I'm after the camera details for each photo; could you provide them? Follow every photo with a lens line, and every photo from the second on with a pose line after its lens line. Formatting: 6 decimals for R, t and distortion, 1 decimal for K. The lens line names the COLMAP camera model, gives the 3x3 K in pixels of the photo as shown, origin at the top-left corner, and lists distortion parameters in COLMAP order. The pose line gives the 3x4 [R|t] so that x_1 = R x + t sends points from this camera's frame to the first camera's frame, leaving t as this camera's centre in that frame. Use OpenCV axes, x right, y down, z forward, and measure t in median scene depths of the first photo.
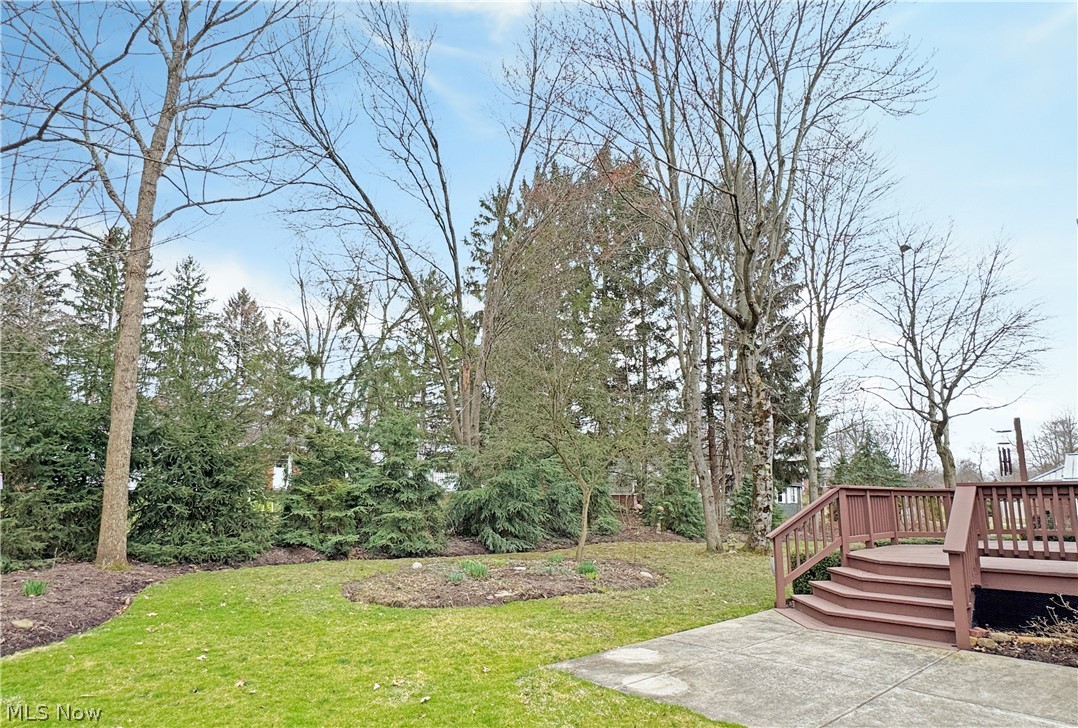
lens RADIAL K [[601.3, 0, 540.0], [0, 601.3, 401.6], [0, 0, 1]] dist [0.001816, 0.000454]
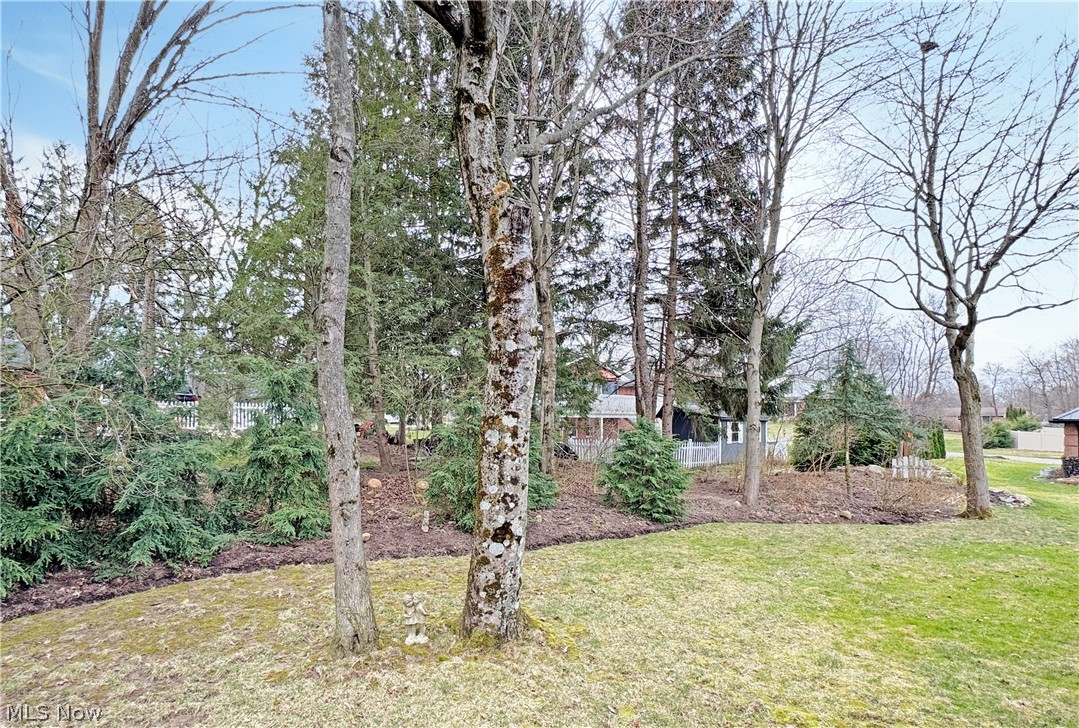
lens RADIAL K [[601.9, 0, 540.5], [0, 601.9, 401.6], [0, 0, 1]] dist [0.001816, 0.000454]
pose [[0.999943, -0.002566, -0.010393, 0.222063], [0.003878, 0.991732, 0.128268, 0.026478], [0.009978, -0.128301, 0.991685, 0.348394]]
